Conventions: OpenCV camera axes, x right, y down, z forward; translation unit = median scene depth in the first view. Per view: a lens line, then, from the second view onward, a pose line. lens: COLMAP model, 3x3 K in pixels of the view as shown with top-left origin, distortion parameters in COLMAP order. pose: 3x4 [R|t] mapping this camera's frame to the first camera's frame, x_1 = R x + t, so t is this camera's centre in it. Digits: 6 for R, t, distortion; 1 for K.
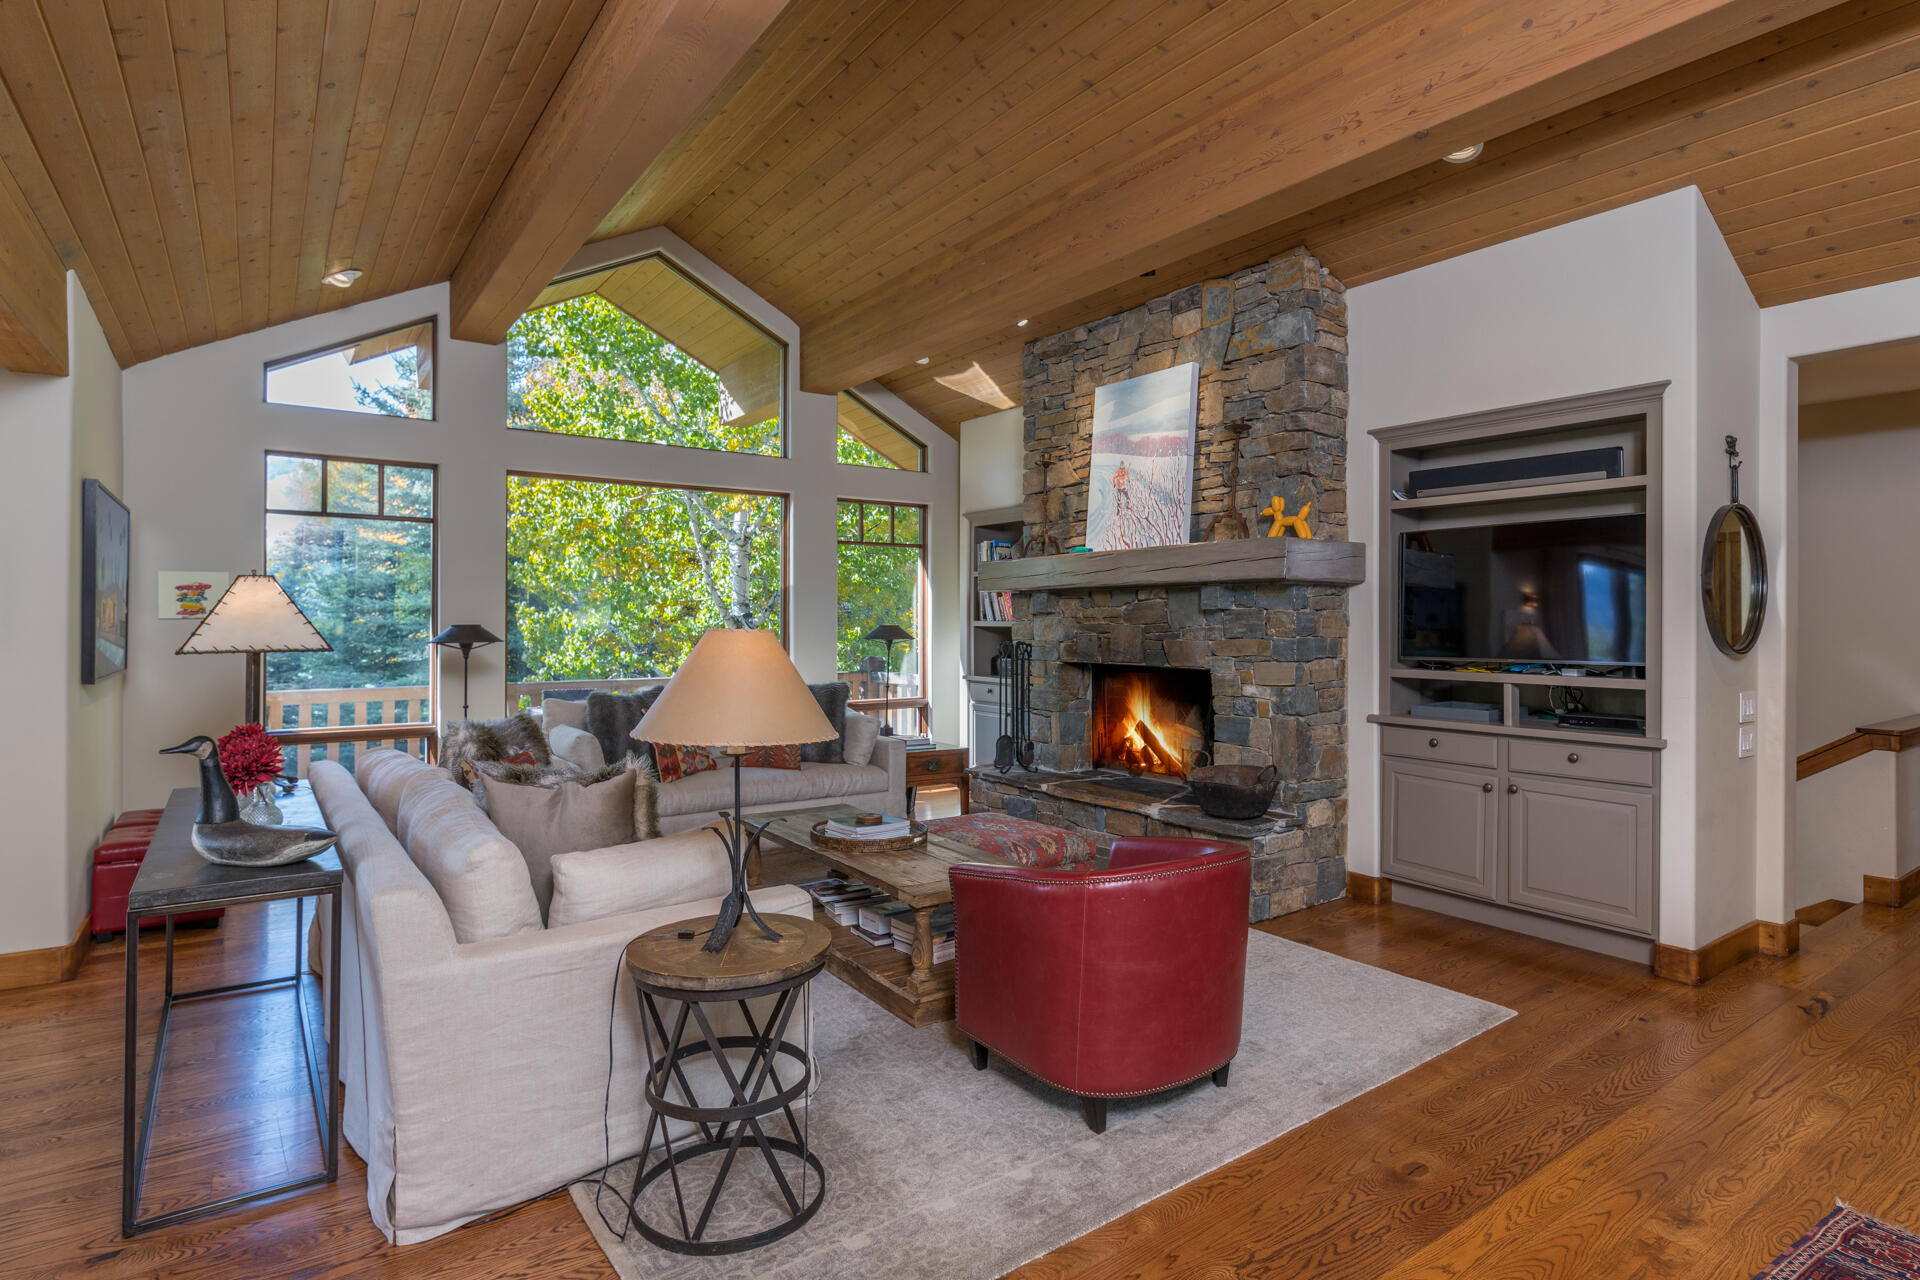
lens RADIAL K [[989.3, 0, 960.0], [0, 989.3, 640.0], [0, 0, 1]] dist [0.000600, -0.000215]
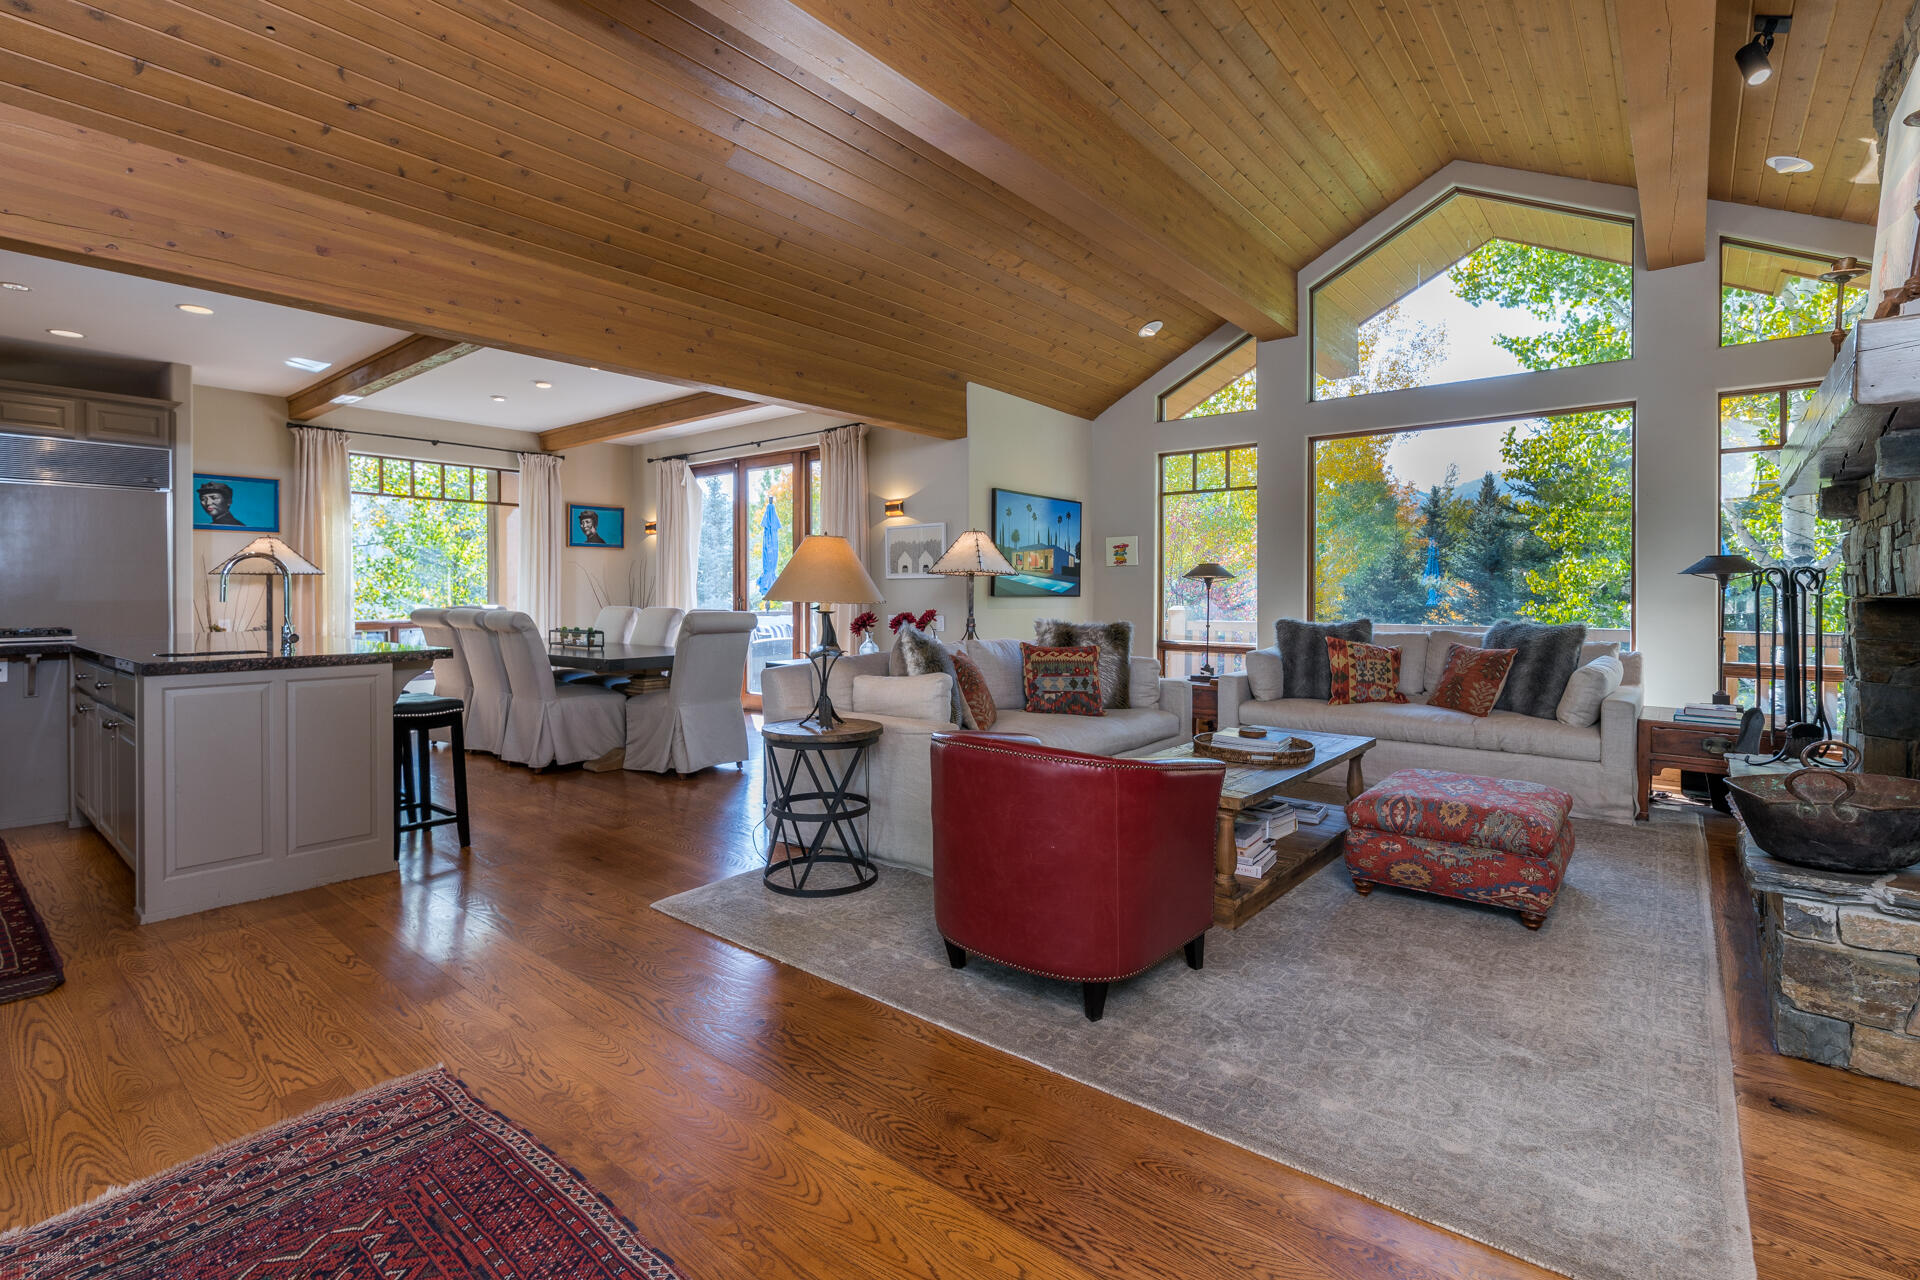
lens RADIAL K [[871.0, 0, 960.0], [0, 871.0, 640.0], [0, 0, 1]] dist [0.001658, 0.000150]
pose [[0.260163, 0.053690, -0.964071, 0.537420], [-0.015186, 0.998557, 0.051512, 0.029828], [0.965445, 0.001239, 0.260603, 0.360989]]
